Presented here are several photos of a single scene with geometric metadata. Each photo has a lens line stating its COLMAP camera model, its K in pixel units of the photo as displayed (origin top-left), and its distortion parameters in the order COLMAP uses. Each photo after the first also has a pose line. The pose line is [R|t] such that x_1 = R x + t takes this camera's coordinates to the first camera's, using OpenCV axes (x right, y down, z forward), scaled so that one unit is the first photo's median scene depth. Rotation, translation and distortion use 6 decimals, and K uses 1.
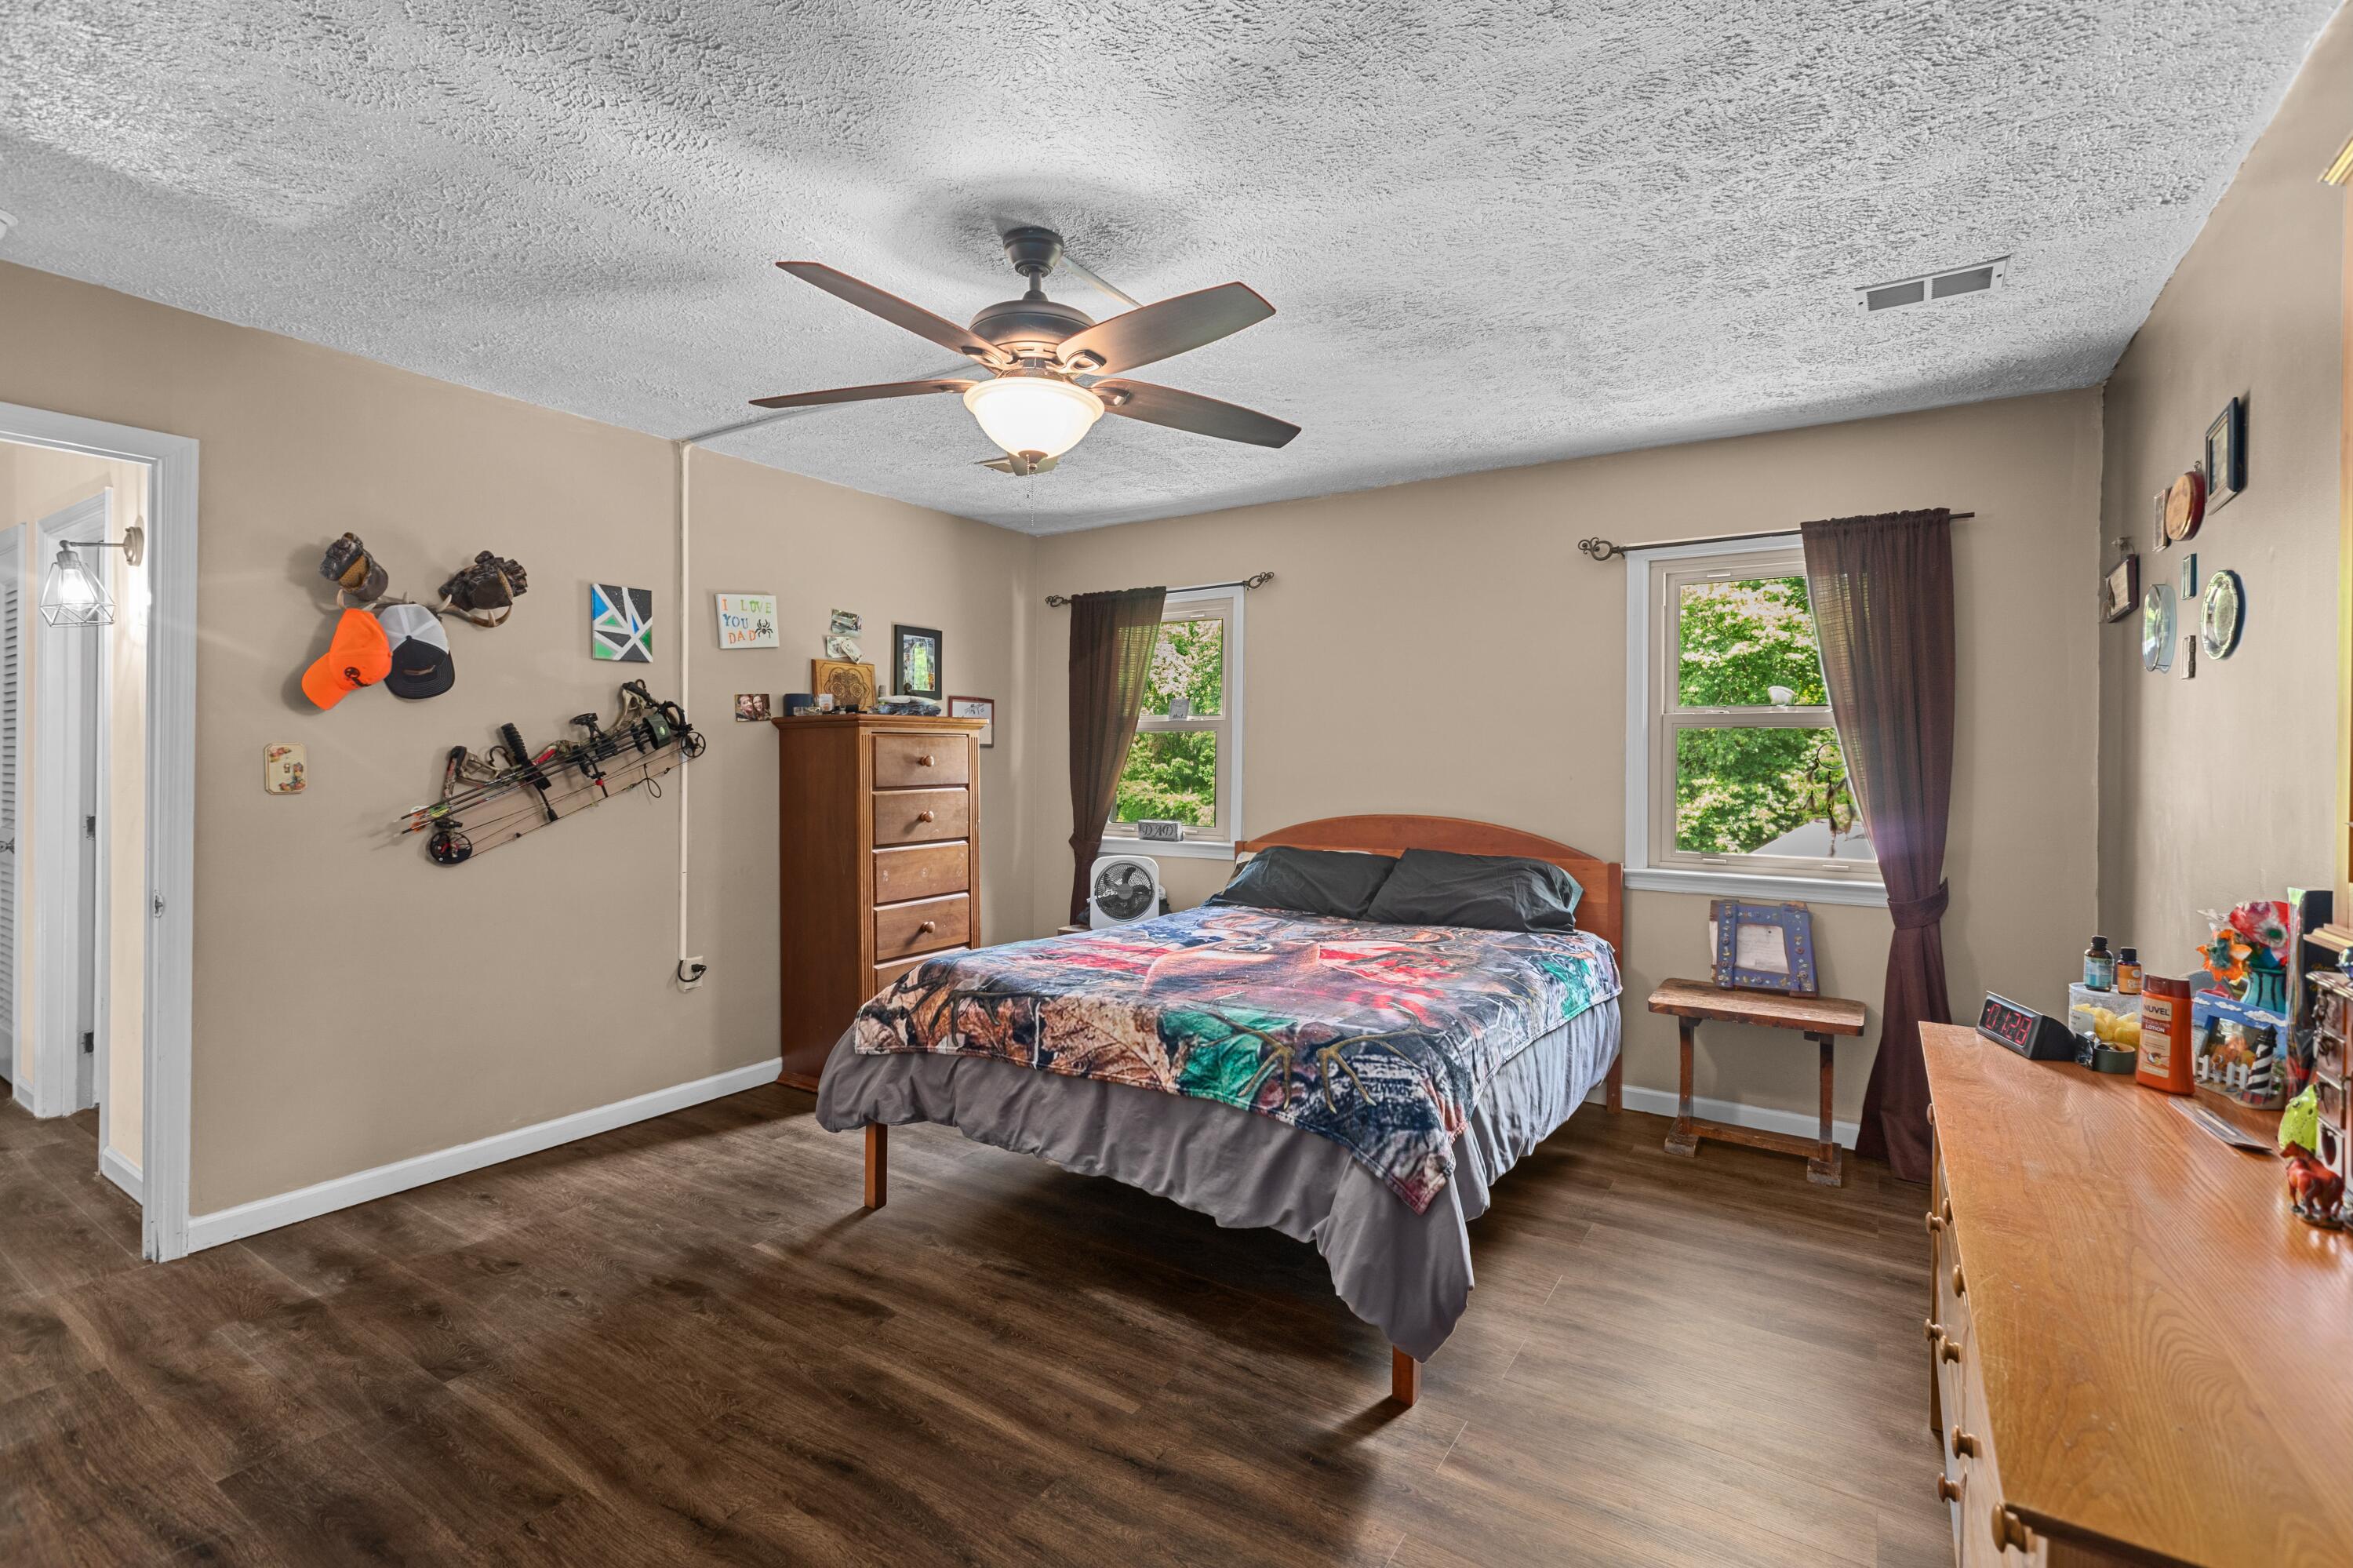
lens RADIAL K [[1068.6, 0, 1175.6], [0, 1068.6, 765.9], [0, 0, 1]] dist [0.001489, -0.000096]
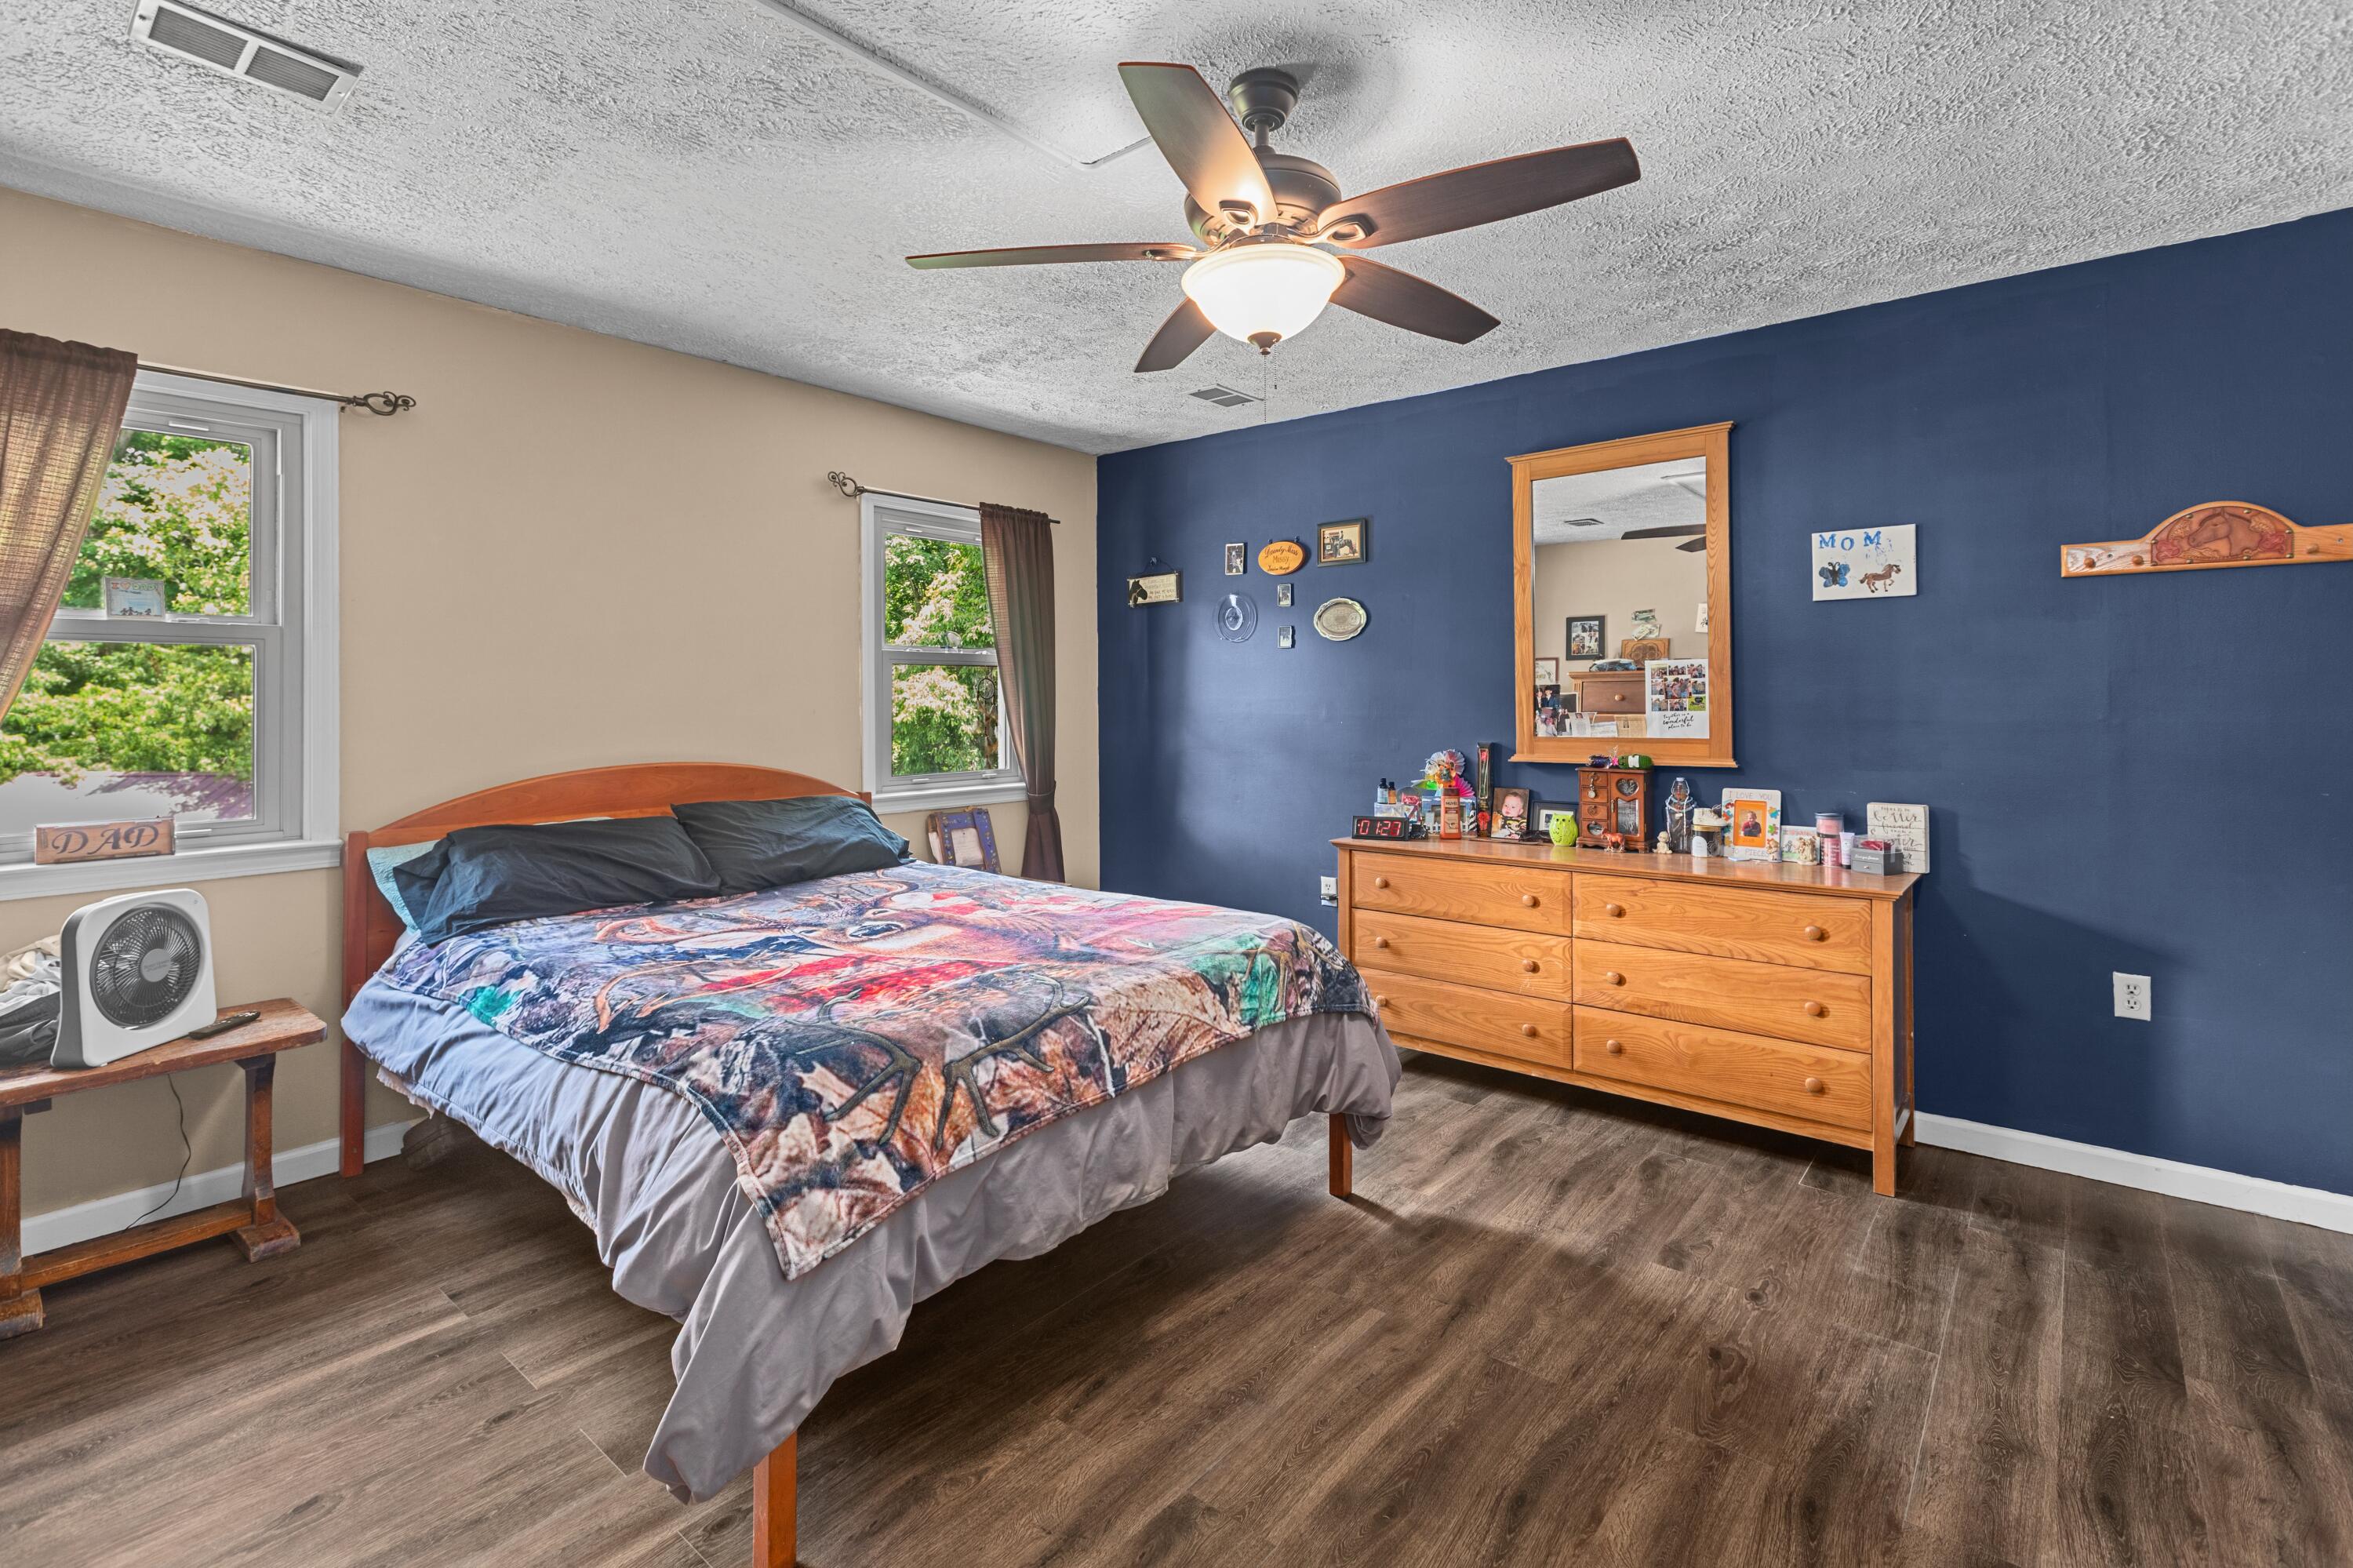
lens RADIAL K [[1068.6, 0, 1205.0], [0, 1068.6, 696.4], [0, 0, 1]] dist [0.001489, -0.000096]
pose [[0.100080, -0.007093, 0.994954, -0.910046], [0.009692, 0.999934, 0.006154, -0.007926], [-0.994932, 0.009027, 0.100142, 0.880841]]
